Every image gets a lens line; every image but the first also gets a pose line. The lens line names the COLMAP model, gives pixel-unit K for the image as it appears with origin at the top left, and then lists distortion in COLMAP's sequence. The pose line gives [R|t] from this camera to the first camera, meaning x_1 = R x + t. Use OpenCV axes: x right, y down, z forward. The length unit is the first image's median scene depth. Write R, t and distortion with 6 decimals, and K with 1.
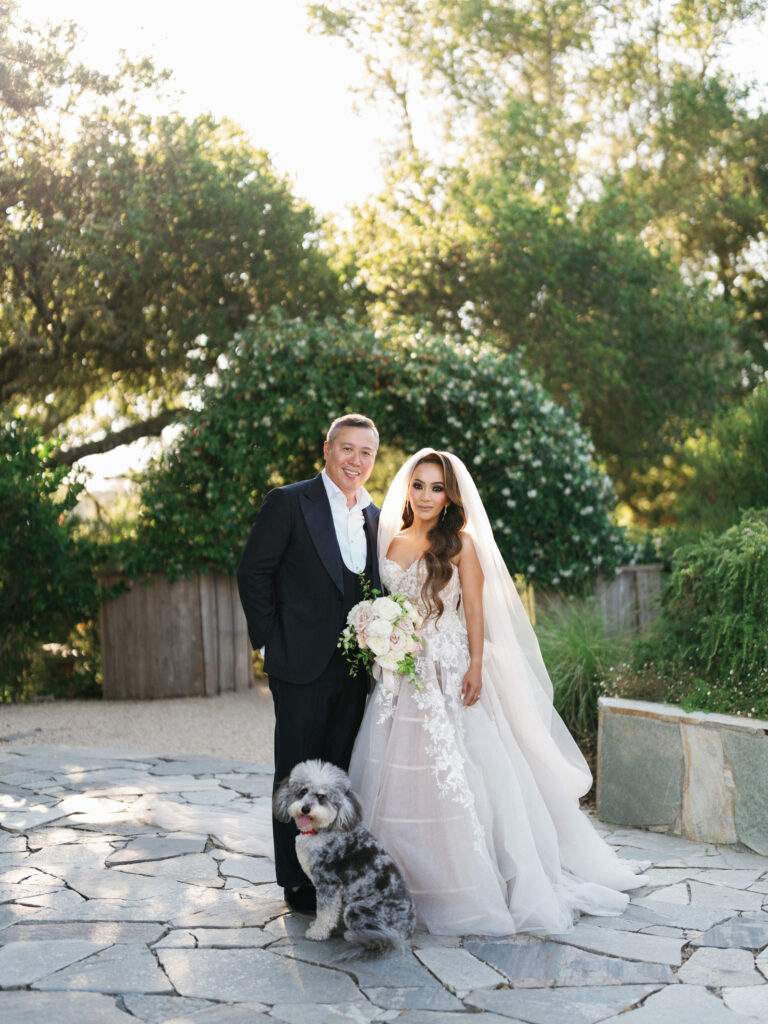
lens RADIAL K [[1510.6, 0, 384.0], [0, 1510.6, 512.0], [0, 0, 1]] dist [-0.006421, -0.002700]
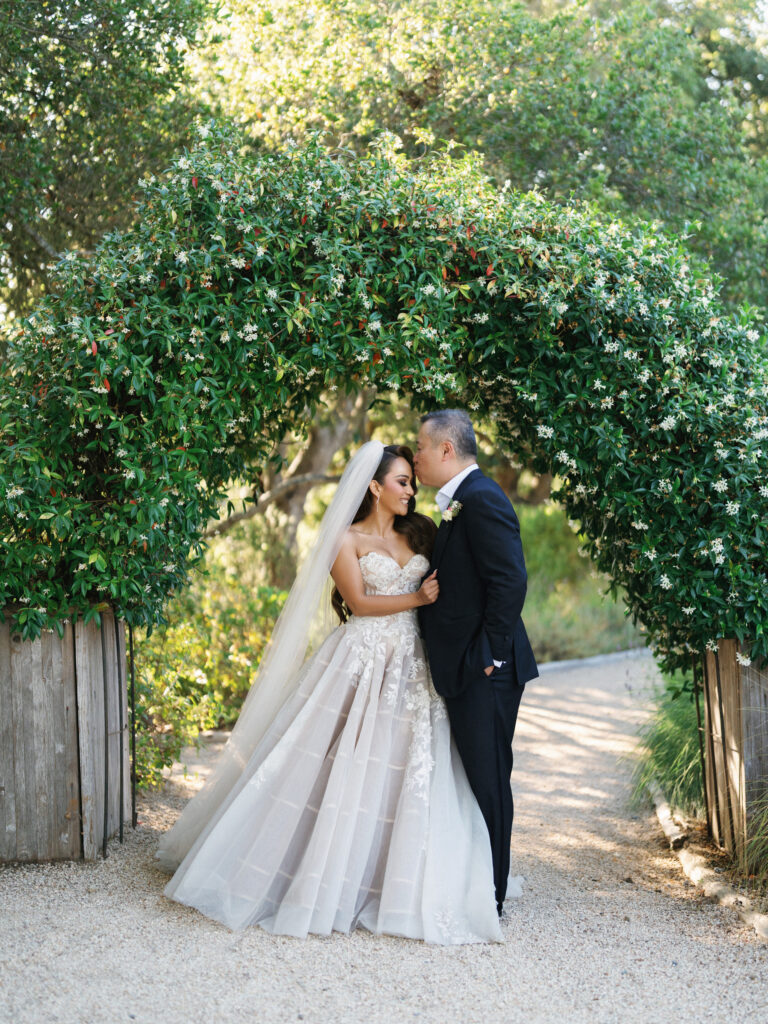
lens RADIAL K [[1577.7, 0, 387.4], [0, 1577.7, 449.0], [0, 0, 1]] dist [-0.014973, 0.058111]
pose [[0.958282, 0.026453, 0.284597, -0.186709], [-0.027346, 0.999626, -0.000834, -0.022129], [-0.284513, -0.006983, 0.958647, 0.488311]]
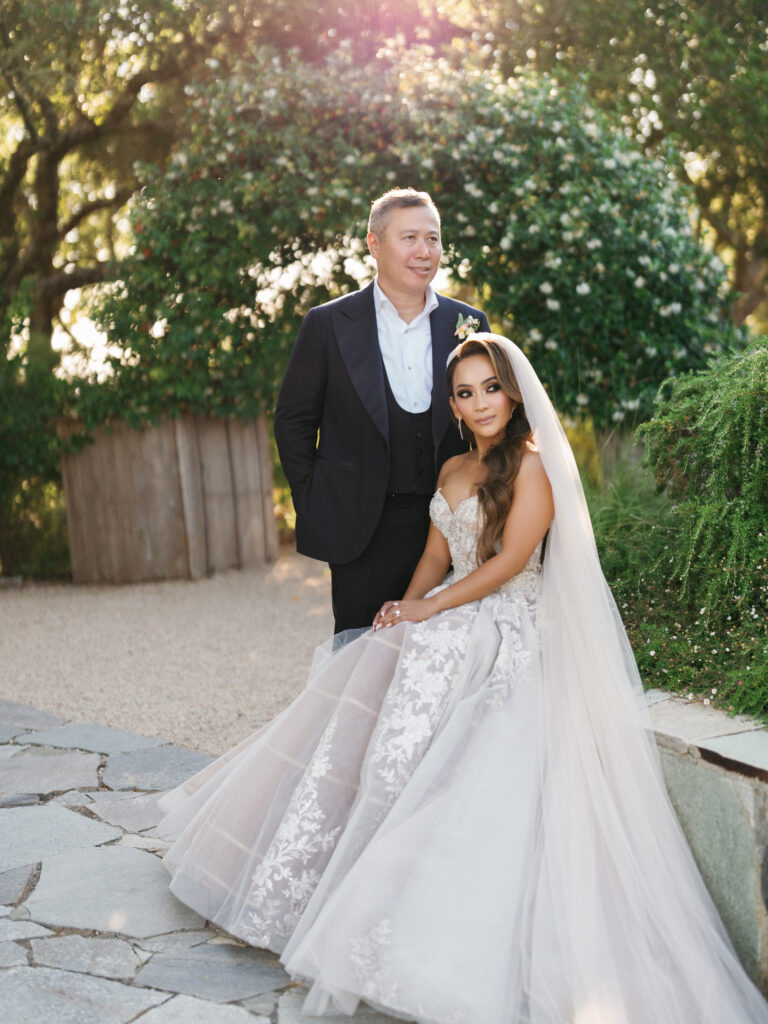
lens RADIAL K [[1577.7, 0, 387.4], [0, 1577.7, 449.0], [0, 0, 1]] dist [-0.014973, 0.058111]
pose [[0.977667, -0.030509, -0.207936, 0.153438], [0.048317, 0.995534, 0.081104, -0.002095], [0.204533, -0.089339, 0.974774, 0.275823]]
